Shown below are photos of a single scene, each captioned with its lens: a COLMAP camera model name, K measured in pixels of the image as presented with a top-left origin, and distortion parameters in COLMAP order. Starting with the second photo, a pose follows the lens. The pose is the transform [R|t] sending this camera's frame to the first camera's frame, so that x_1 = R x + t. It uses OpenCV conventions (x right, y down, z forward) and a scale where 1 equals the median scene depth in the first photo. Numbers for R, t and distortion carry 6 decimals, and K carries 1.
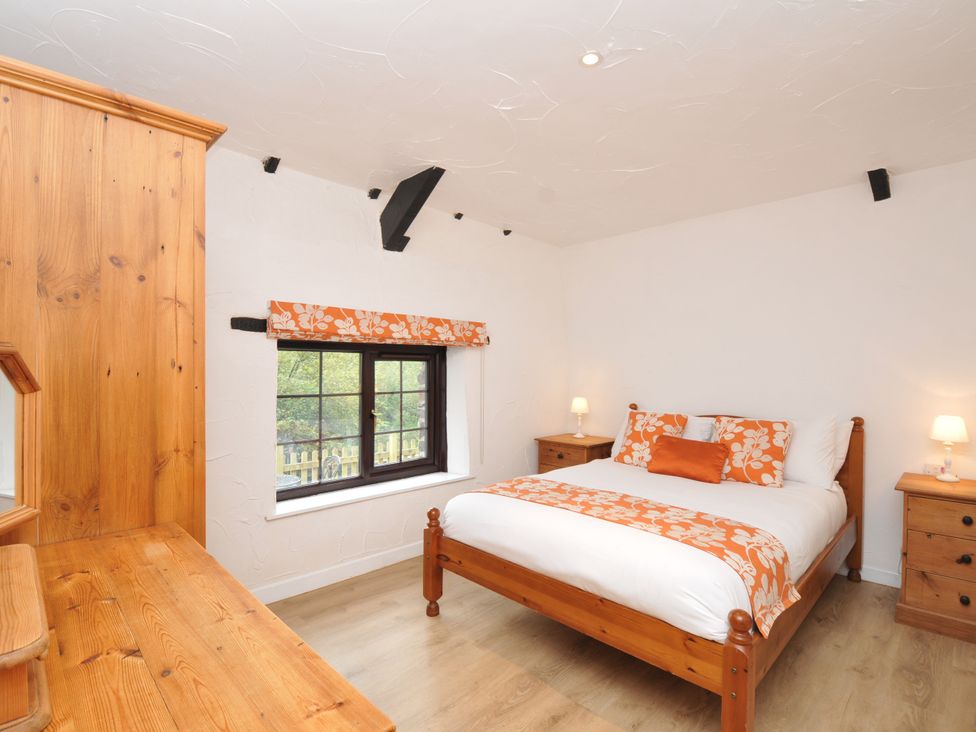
lens RADIAL K [[480.7, 0, 488.0], [0, 480.7, 366.0], [0, 0, 1]] dist [0.016092, -0.025374]
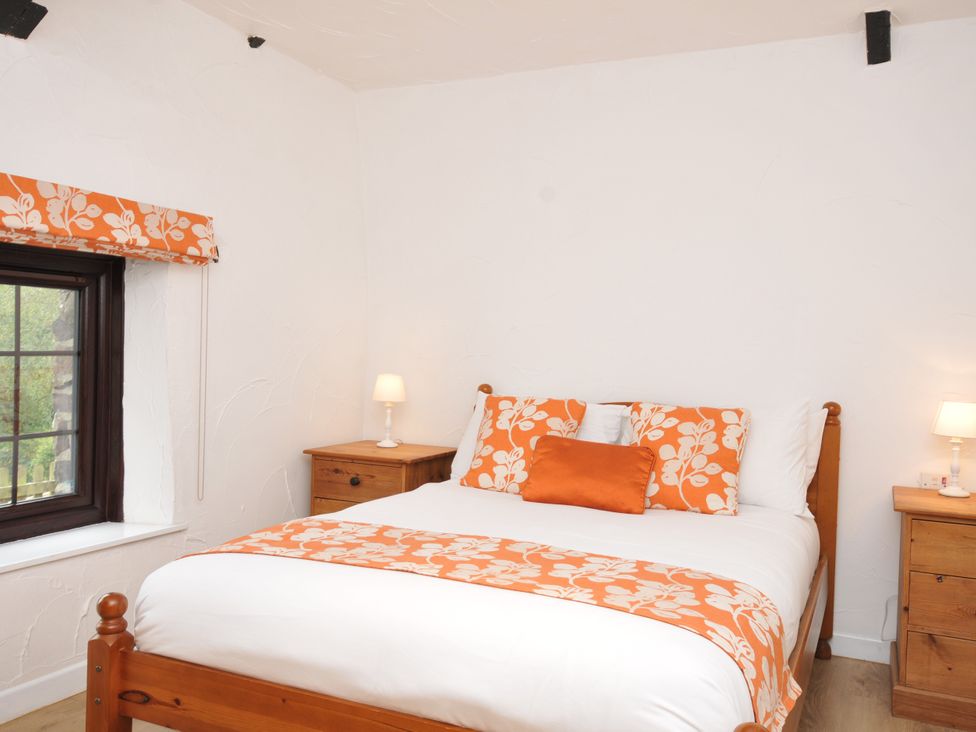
lens RADIAL K [[852.7, 0, 488.0], [0, 852.7, 366.0], [0, 0, 1]] dist [0.013159, 0.002601]
pose [[0.936975, 0.015678, 0.349046, -0.059714], [-0.028161, 0.999131, 0.030718, 0.038336], [-0.348261, -0.038611, 0.936602, 0.104338]]
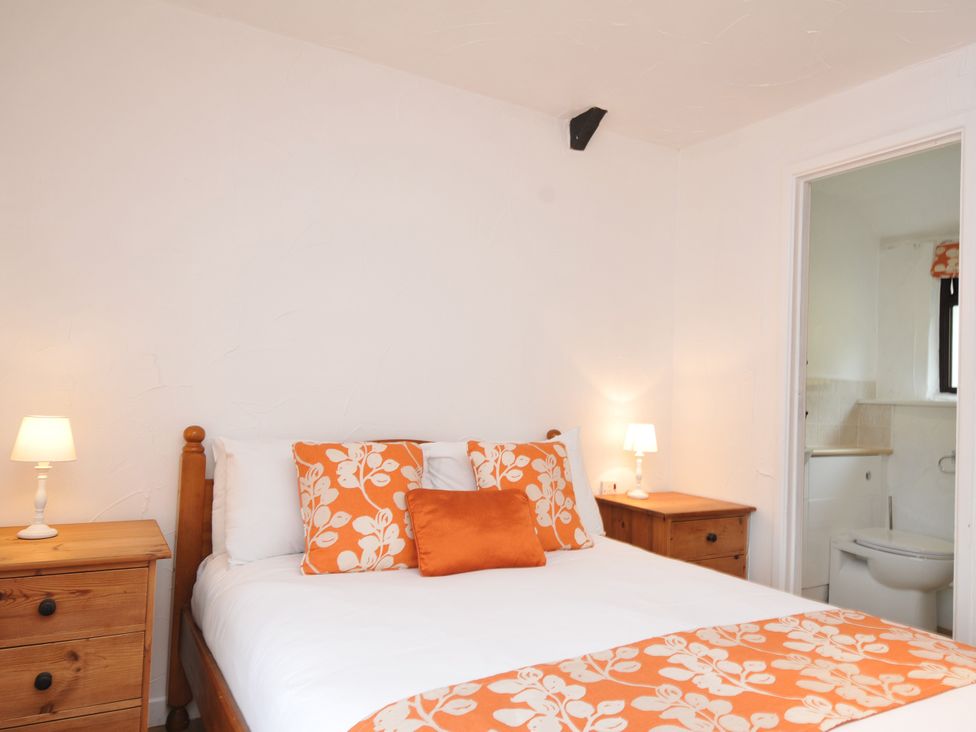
lens RADIAL K [[708.2, 0, 513.3], [0, 708.2, 368.2], [0, 0, 1]] dist [0.004223, -0.000559]
pose [[0.226298, 0.036504, 0.973374, -0.317889], [-0.047742, 0.998512, -0.026347, 0.047611], [-0.972887, -0.040509, 0.227704, 0.869411]]
